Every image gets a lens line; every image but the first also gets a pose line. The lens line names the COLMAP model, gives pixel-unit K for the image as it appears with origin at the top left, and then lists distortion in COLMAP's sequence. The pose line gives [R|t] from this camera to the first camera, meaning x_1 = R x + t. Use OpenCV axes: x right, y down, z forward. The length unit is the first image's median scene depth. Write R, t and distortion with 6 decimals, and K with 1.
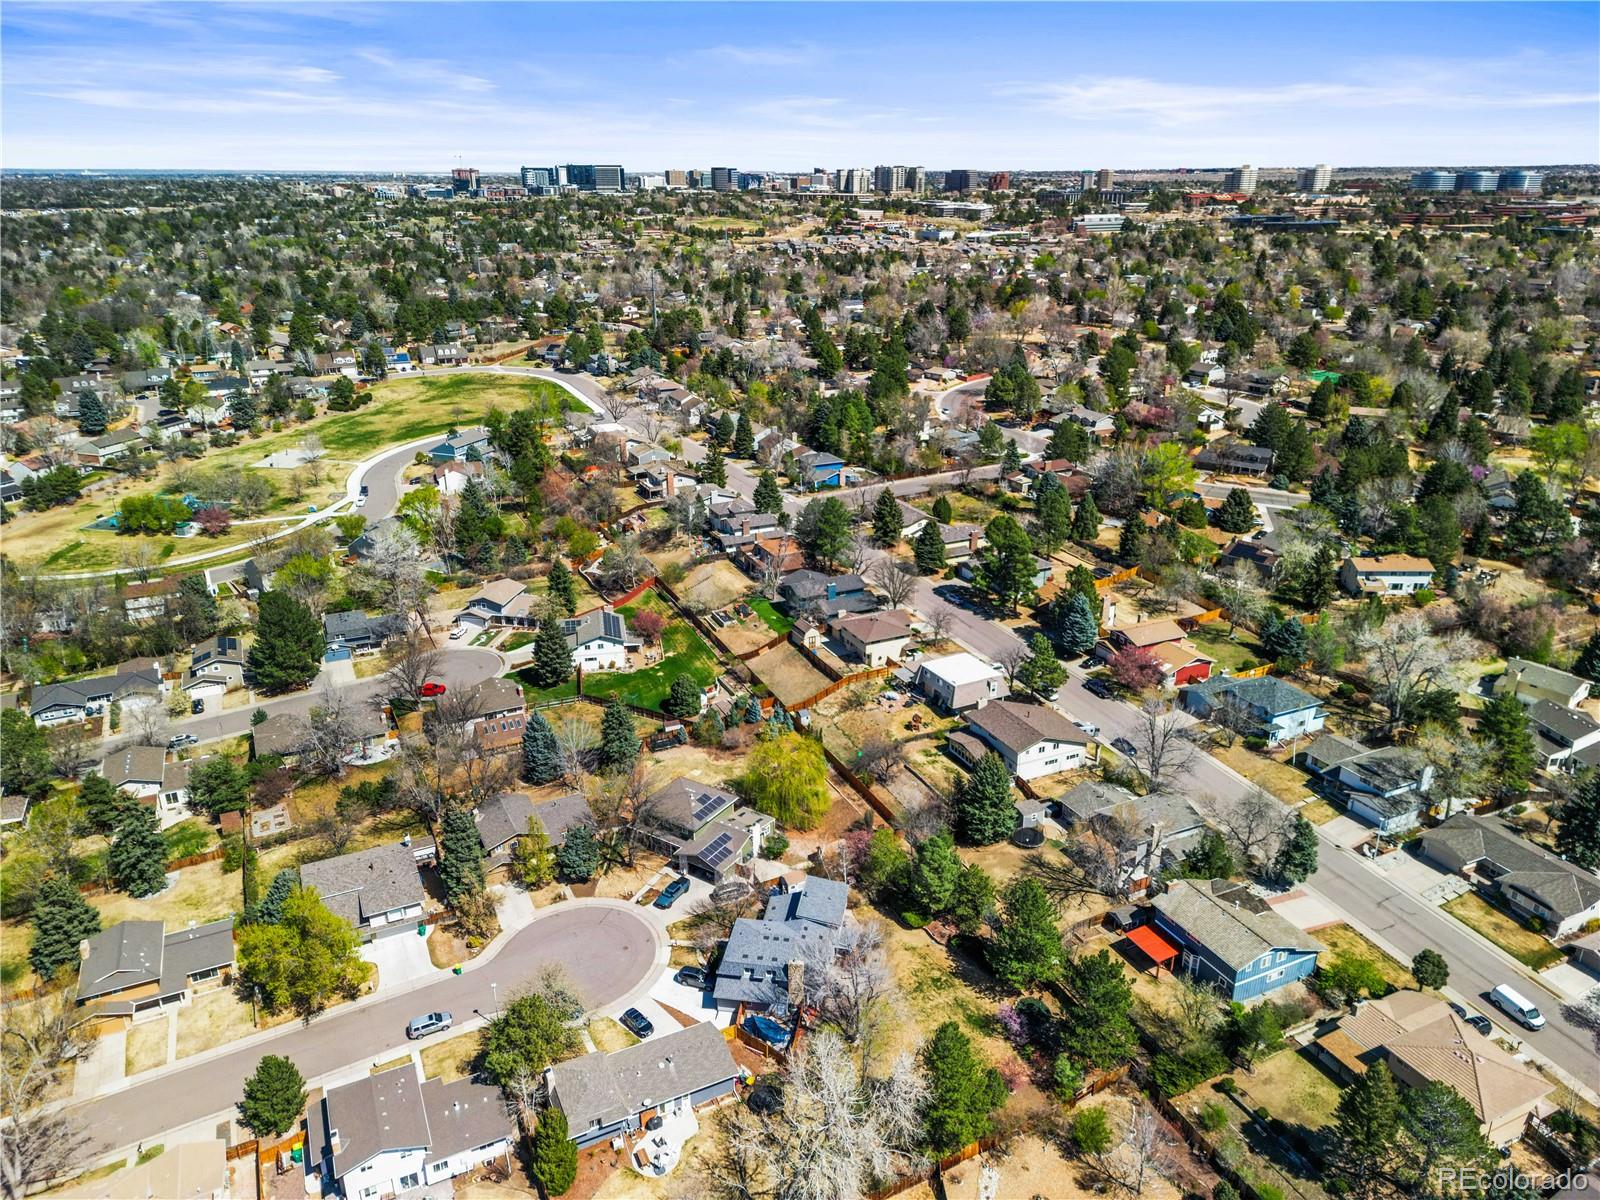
lens RADIAL K [[1123.2, 0, 800.0], [0, 1123.2, 600.0], [0, 0, 1]] dist [0.055909, -0.040551]
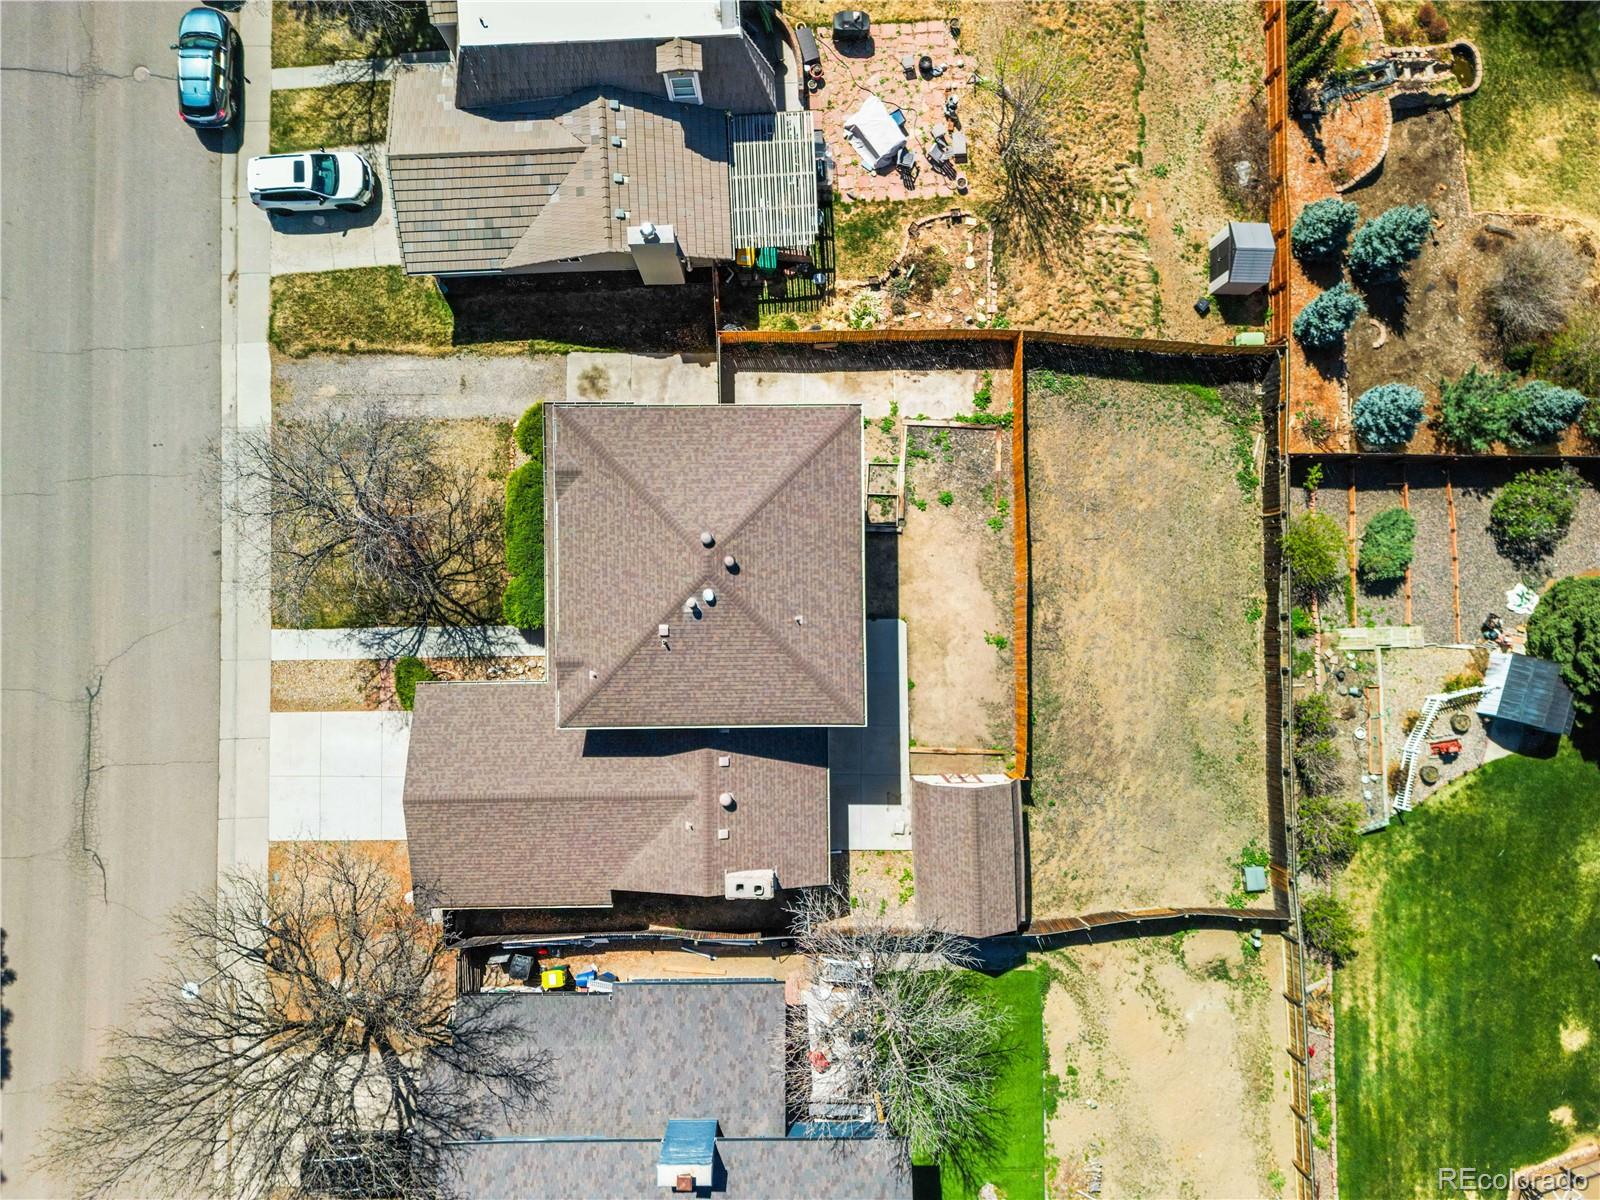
lens RADIAL K [[1123.2, 0, 800.0], [0, 1123.2, 600.0], [0, 0, 1]] dist [0.055909, -0.040551]
pose [[-0.903466, -0.428535, 0.010332, 0.041291], [0.154086, -0.302174, 0.940717, -0.123927], [-0.400008, 0.851498, 0.339035, 0.787293]]
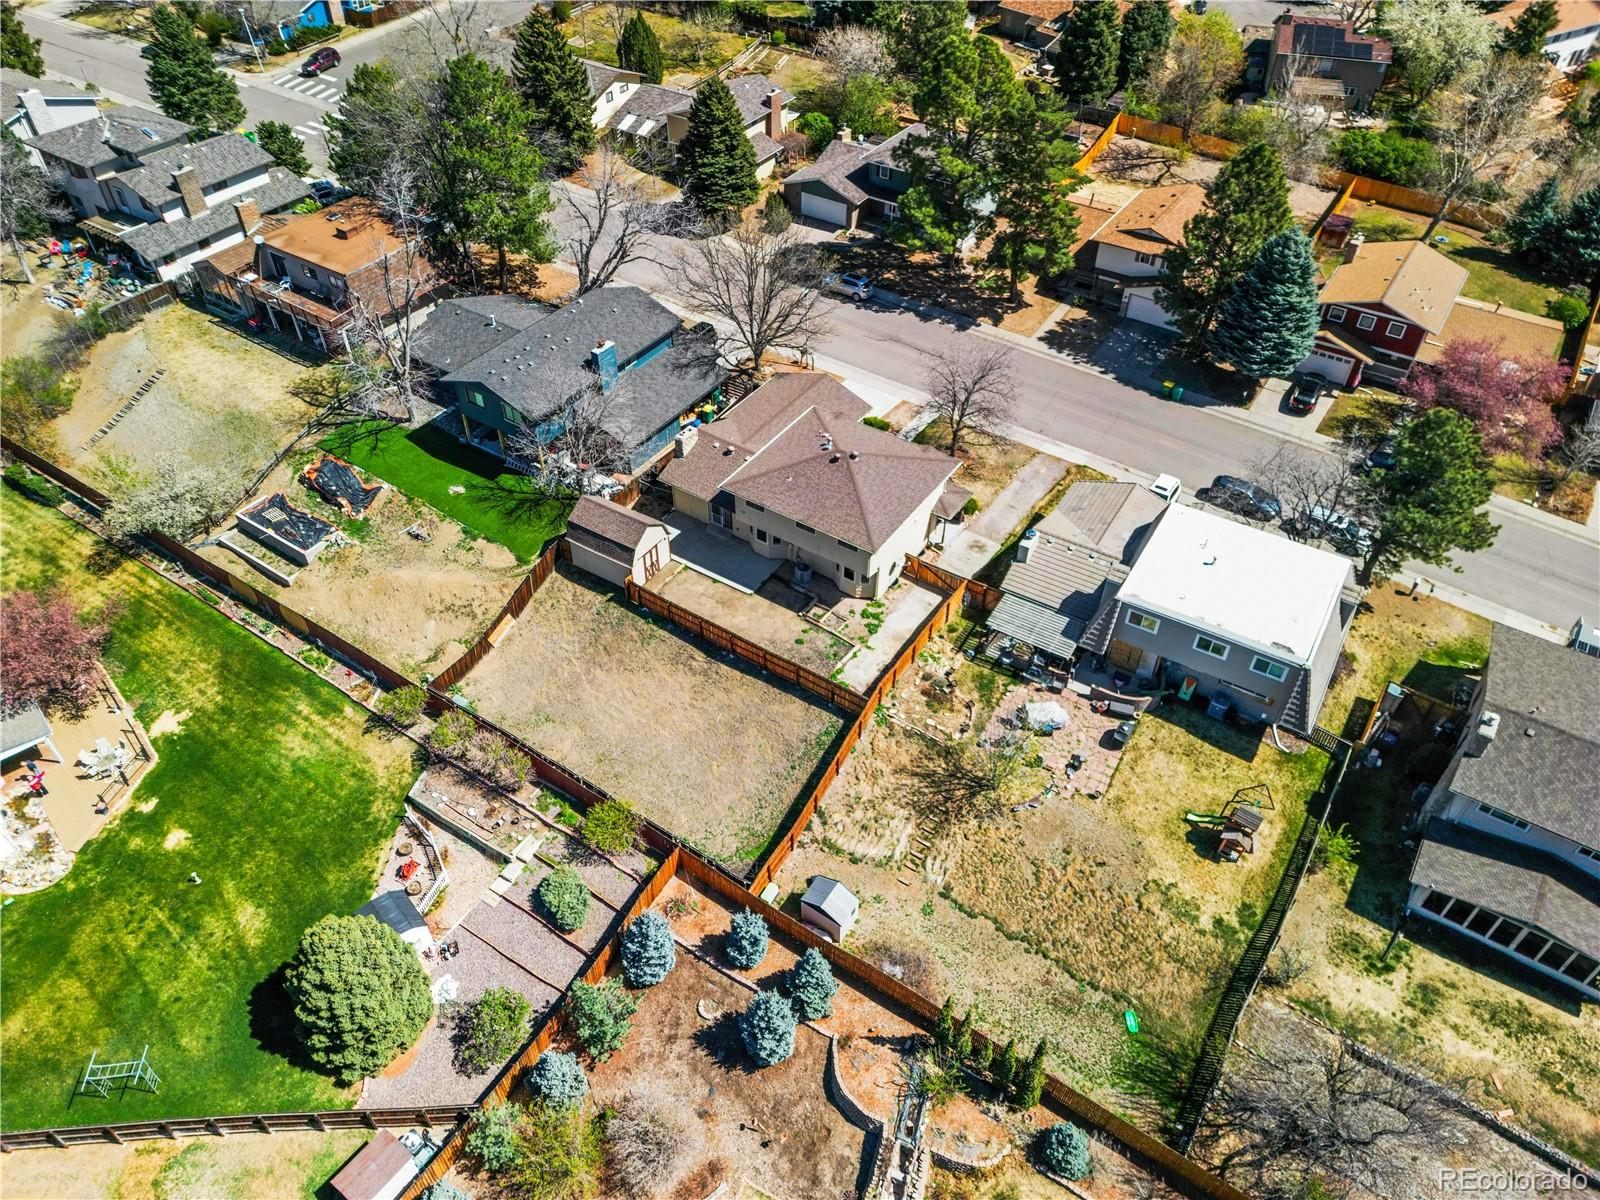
lens RADIAL K [[1123.2, 0, 800.0], [0, 1123.2, 600.0], [0, 0, 1]] dist [0.055909, -0.040551]
pose [[0.859227, -0.345059, 0.377708, -0.066495], [0.177686, 0.893616, 0.412163, -0.067302], [-0.479747, -0.287028, 0.829131, 0.609228]]
